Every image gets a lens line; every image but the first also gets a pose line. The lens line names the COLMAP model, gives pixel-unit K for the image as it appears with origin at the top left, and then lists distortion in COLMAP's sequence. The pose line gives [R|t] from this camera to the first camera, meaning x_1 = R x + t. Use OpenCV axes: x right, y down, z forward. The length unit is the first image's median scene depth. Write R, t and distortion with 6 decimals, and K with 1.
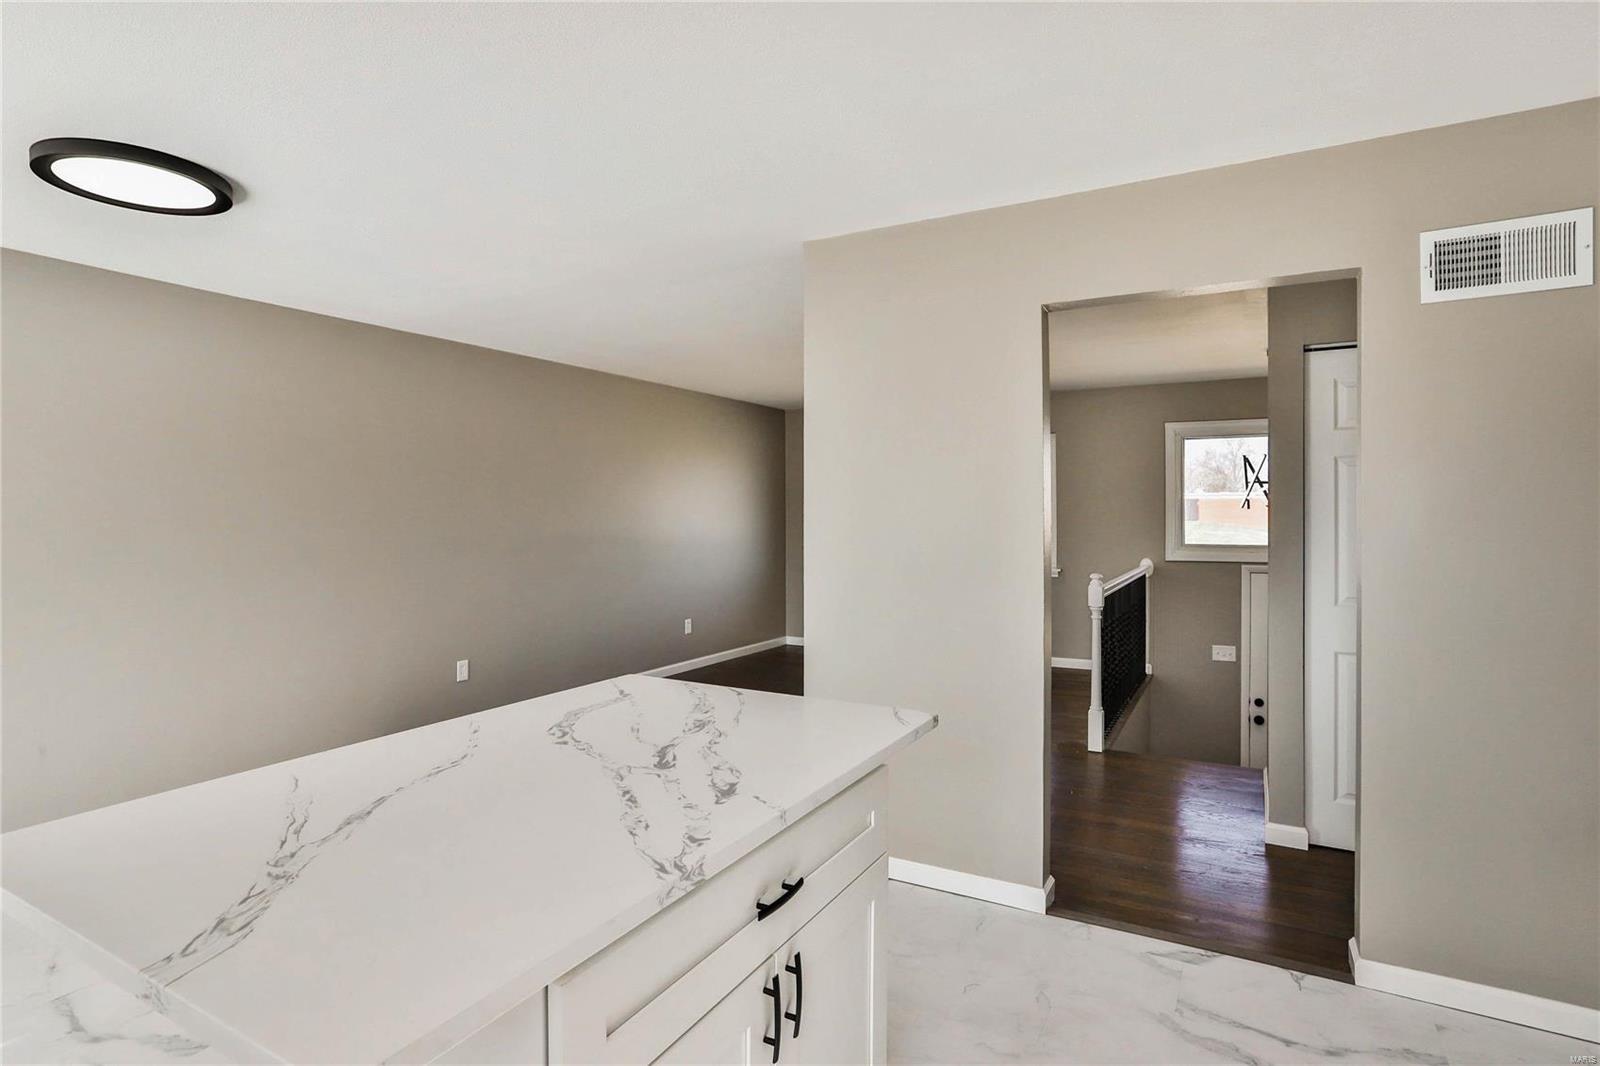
lens RADIAL K [[820.4, 0, 785.3], [0, 820.4, 512.3], [0, 0, 1]] dist [-0.054191, 0.032241]
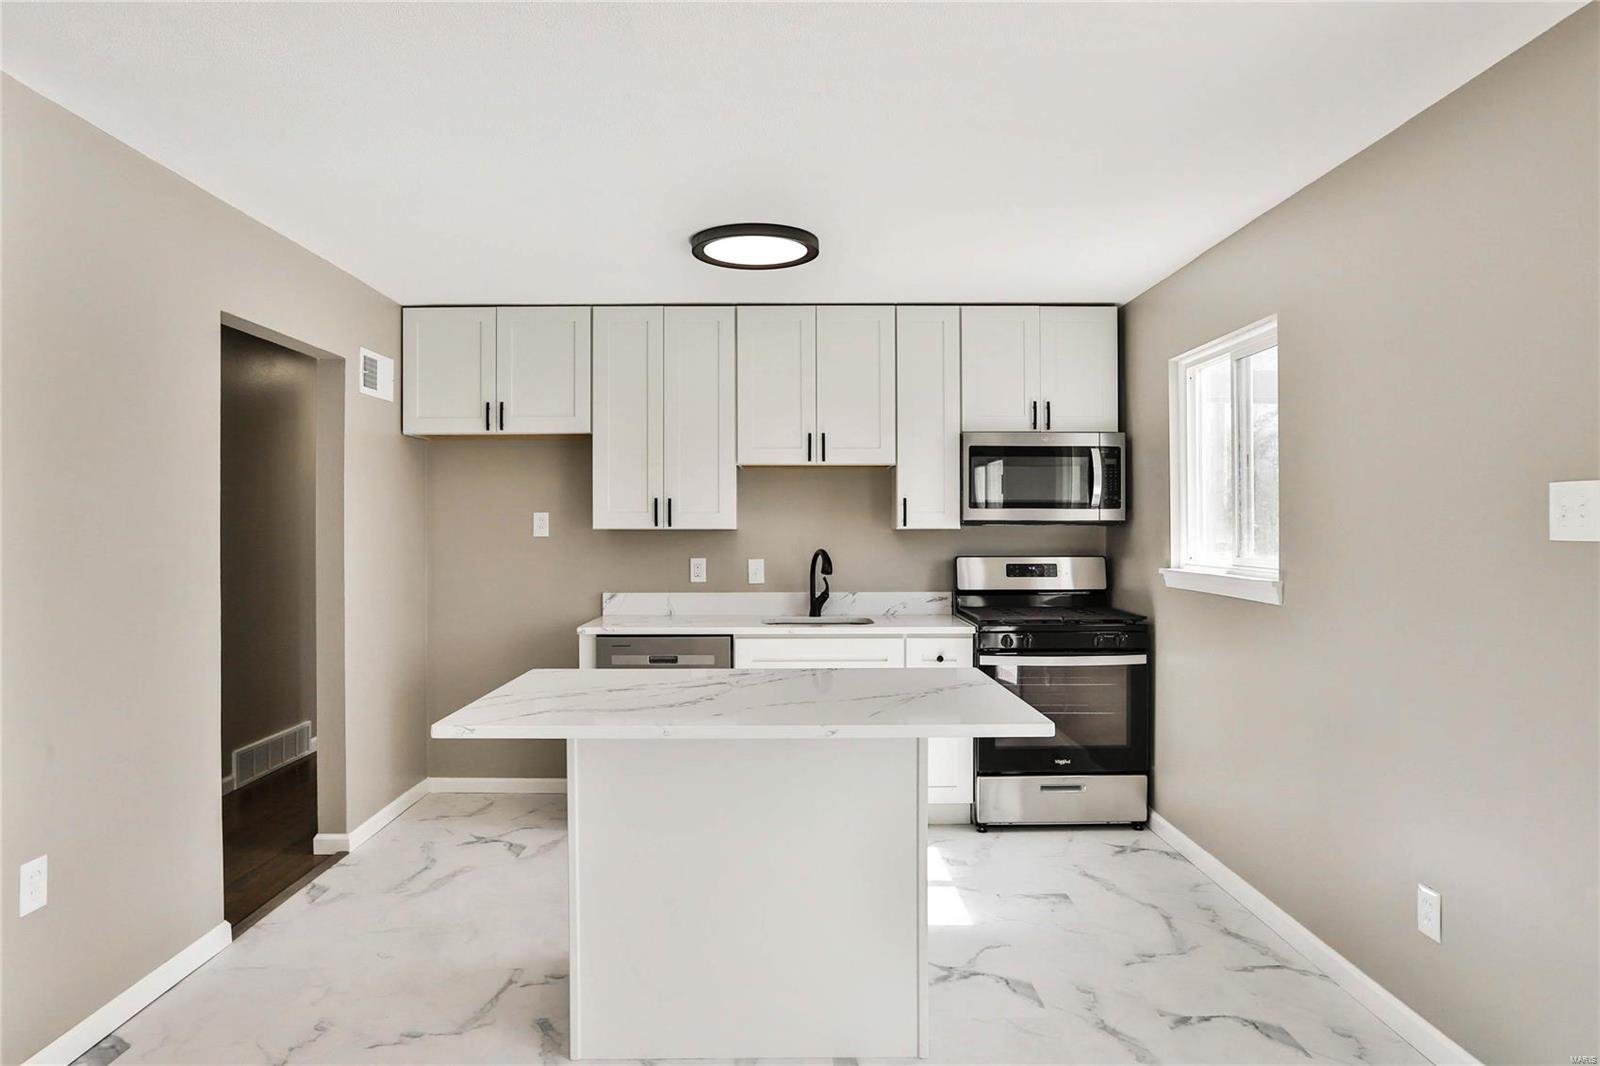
lens RADIAL K [[971.8, 0, 787.6], [0, 971.8, 529.8], [0, 0, 1]] dist [-0.030511, 0.002955]
pose [[-0.490945, -0.000895, 0.871190, -0.839860], [0.002942, 0.999992, 0.002685, 0.001352], [-0.871186, 0.003881, -0.490939, 0.815539]]
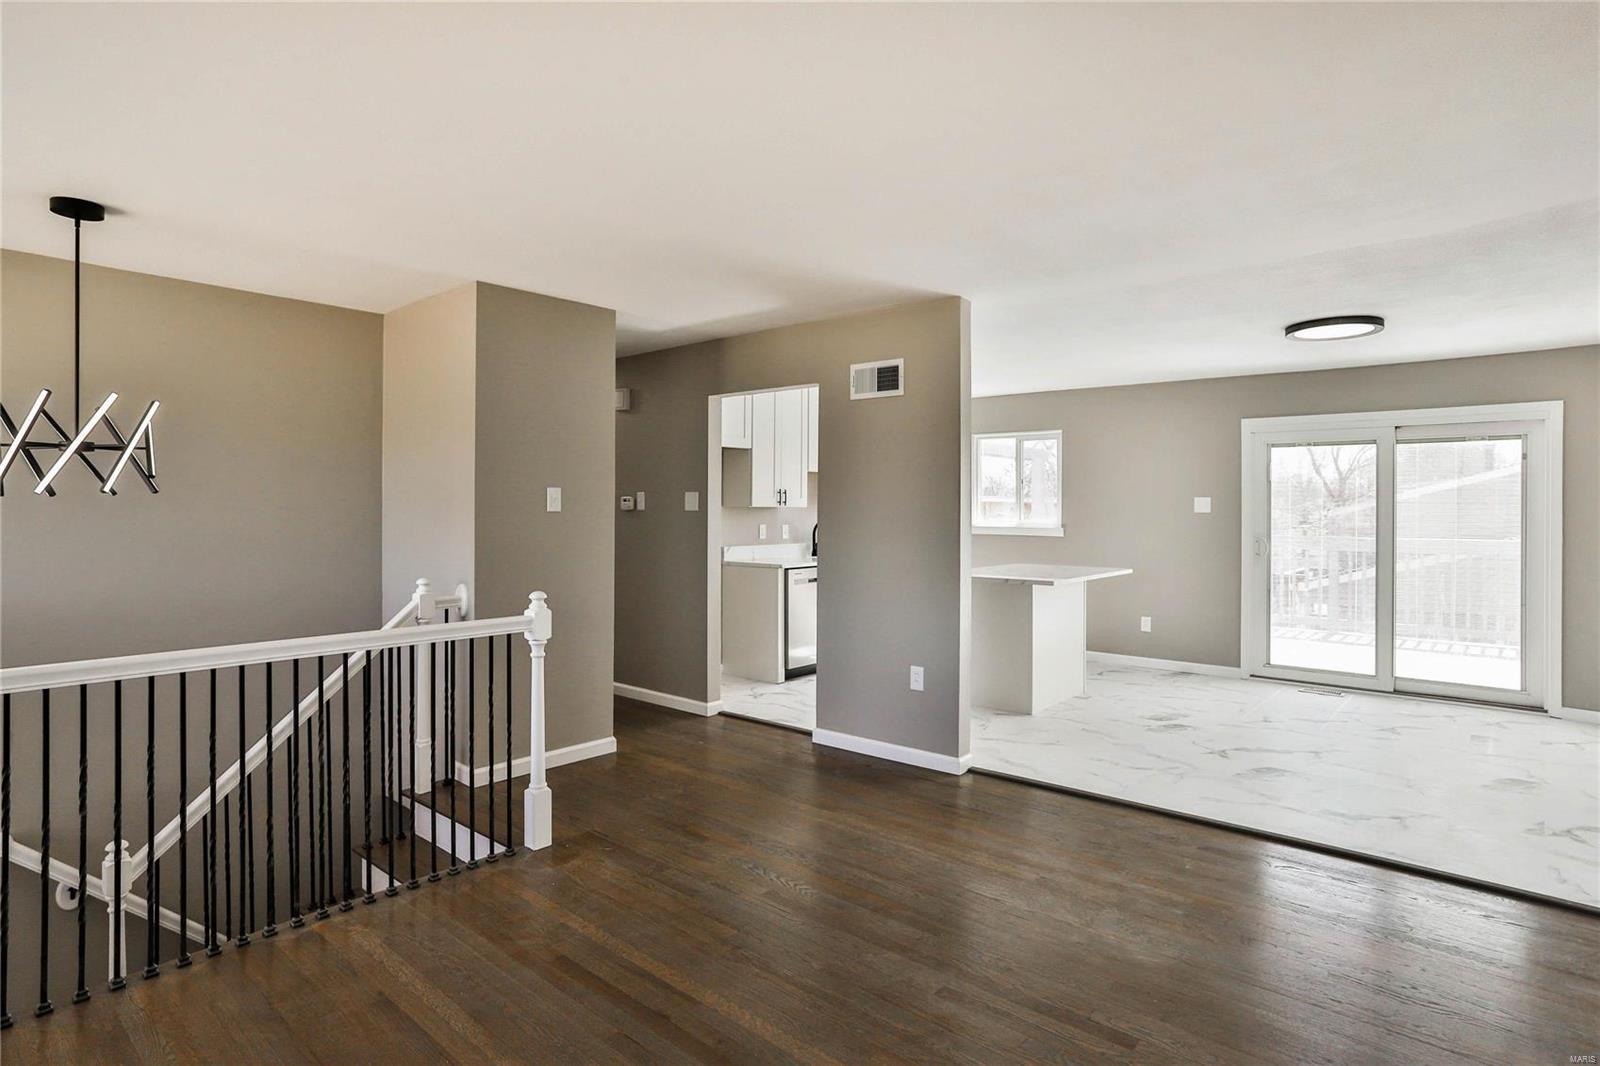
lens RADIAL K [[849.4, 0, 778.4], [0, 849.4, 503.7], [0, 0, 1]] dist [-0.064618, 0.060251]
pose [[-0.976501, -0.004275, 0.215469, 0.024618], [-0.004810, 0.999987, -0.001958, -0.001386], [-0.215457, -0.002949, -0.976509, 2.346285]]
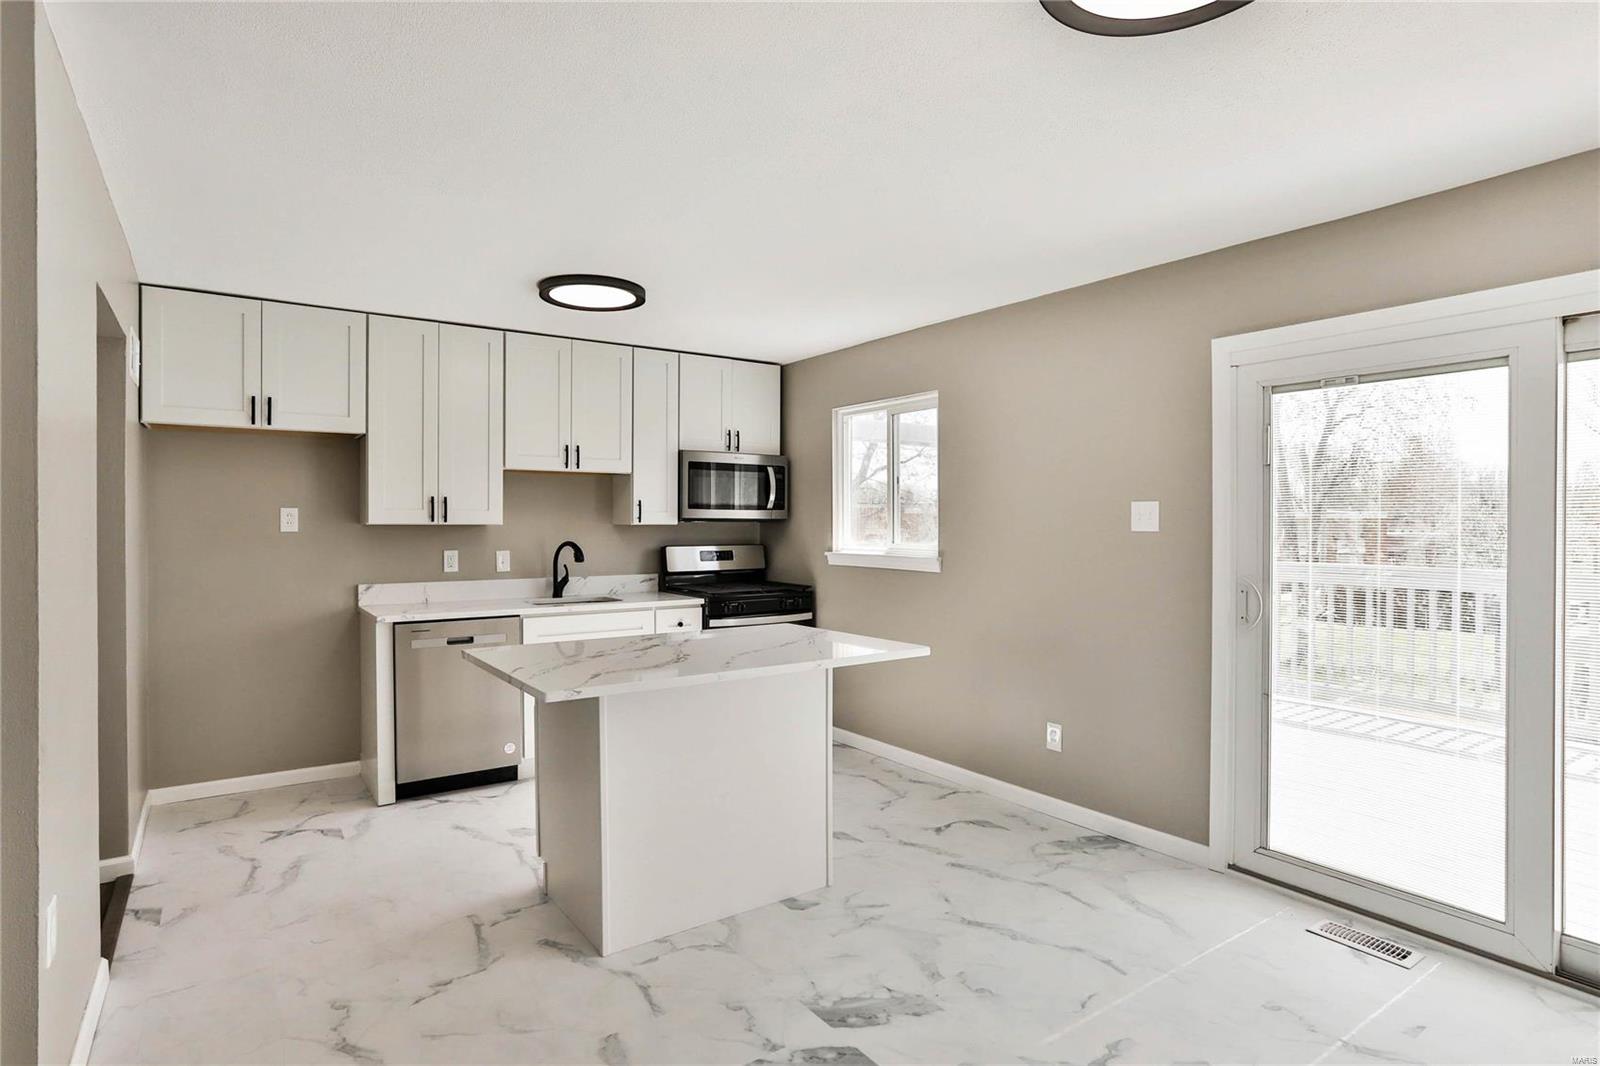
lens RADIAL K [[829.2, 0, 788.2], [0, 829.2, 528.3], [0, 0, 1]] dist [-0.057207, 0.042901]
pose [[-0.898120, -0.003526, 0.439737, -0.608002], [-0.000110, 0.999970, 0.007794, -0.000649], [-0.439751, 0.006952, -0.898093, 1.216532]]
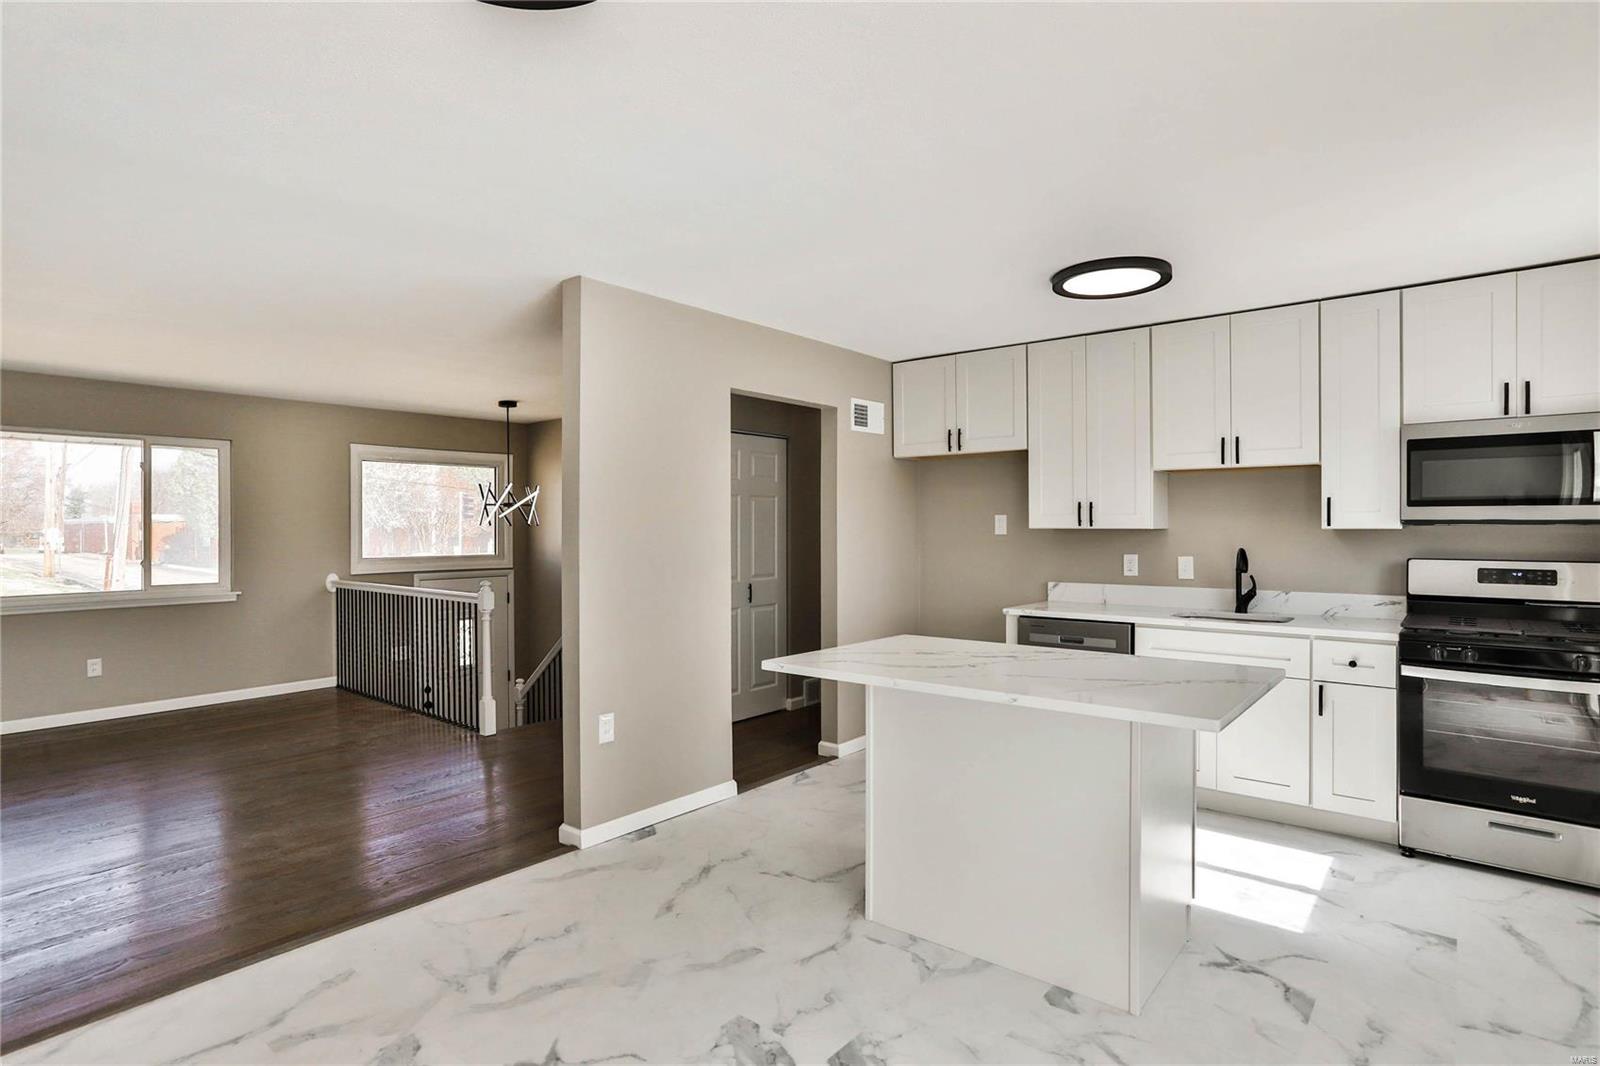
lens RADIAL K [[829.2, 0, 788.2], [0, 829.2, 528.3], [0, 0, 1]] dist [-0.057207, 0.042901]
pose [[0.185311, -0.002133, 0.982678, -0.973288], [0.003427, 0.999993, 0.001525, -0.000780], [-0.982674, 0.003085, 0.185317, 0.516746]]
